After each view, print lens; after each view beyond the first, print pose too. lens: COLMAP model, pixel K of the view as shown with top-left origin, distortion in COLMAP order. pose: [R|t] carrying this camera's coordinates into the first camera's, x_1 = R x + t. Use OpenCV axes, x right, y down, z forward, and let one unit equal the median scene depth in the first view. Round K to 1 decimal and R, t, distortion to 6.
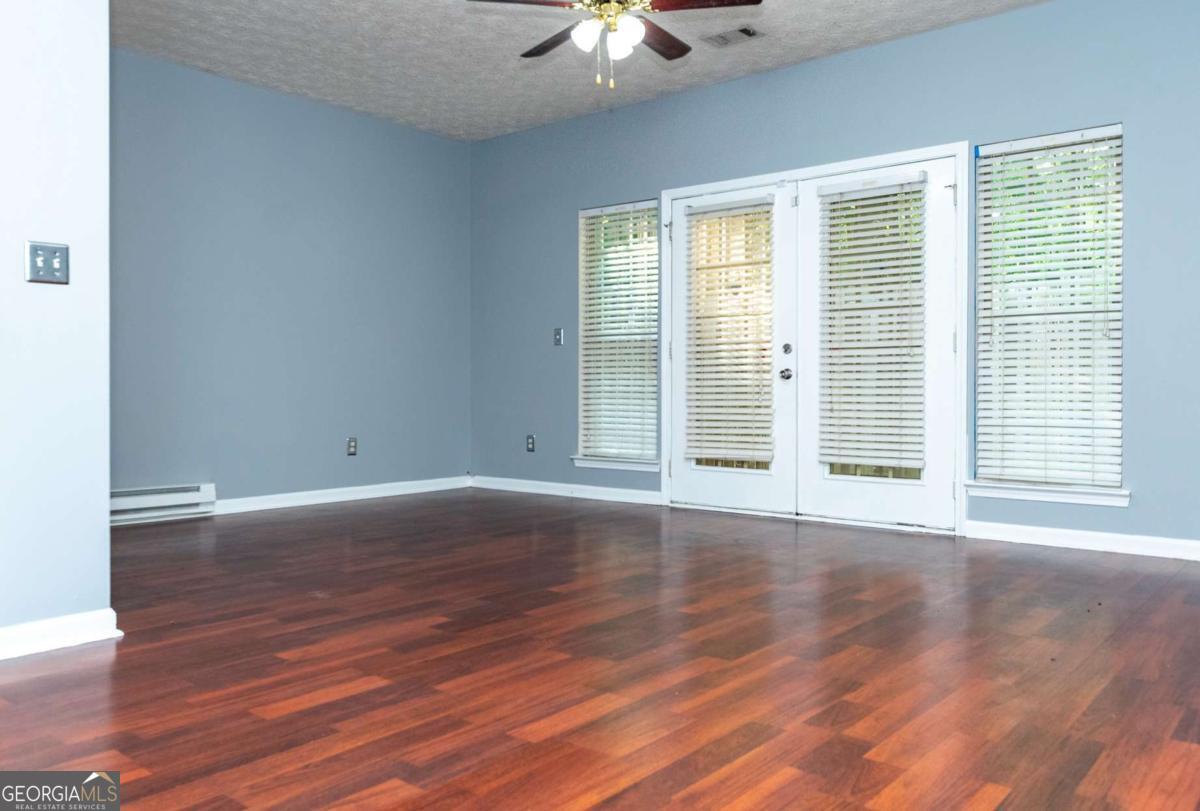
lens RADIAL K [[919.2, 0, 592.9], [0, 919.2, 398.7], [0, 0, 1]] dist [0.002189, -0.001877]
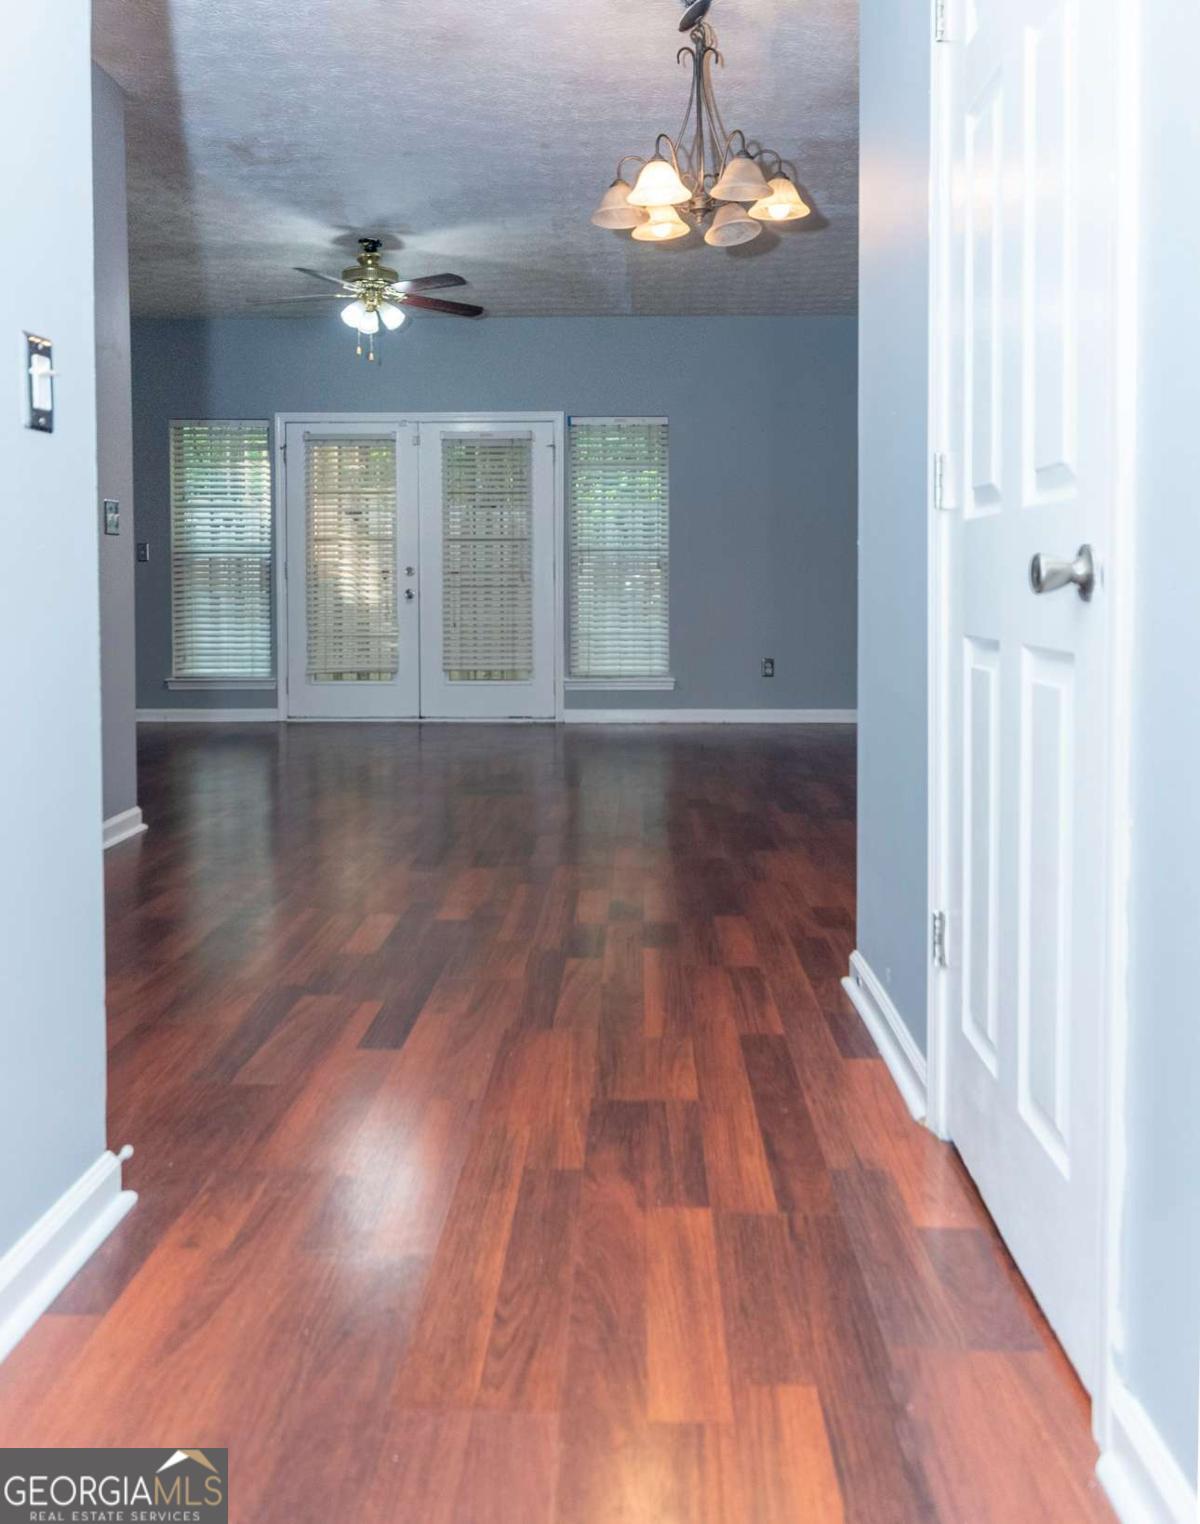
lens RADIAL K [[1278.3, 0, 608.7], [0, 1278.3, 631.8], [0, 0, 1]] dist [-0.000001, -0.006767]
pose [[0.767452, -0.024192, 0.640649, -0.600712], [0.009956, 0.999617, 0.025820, -0.018206], [-0.641029, -0.013437, 0.767399, -0.352829]]
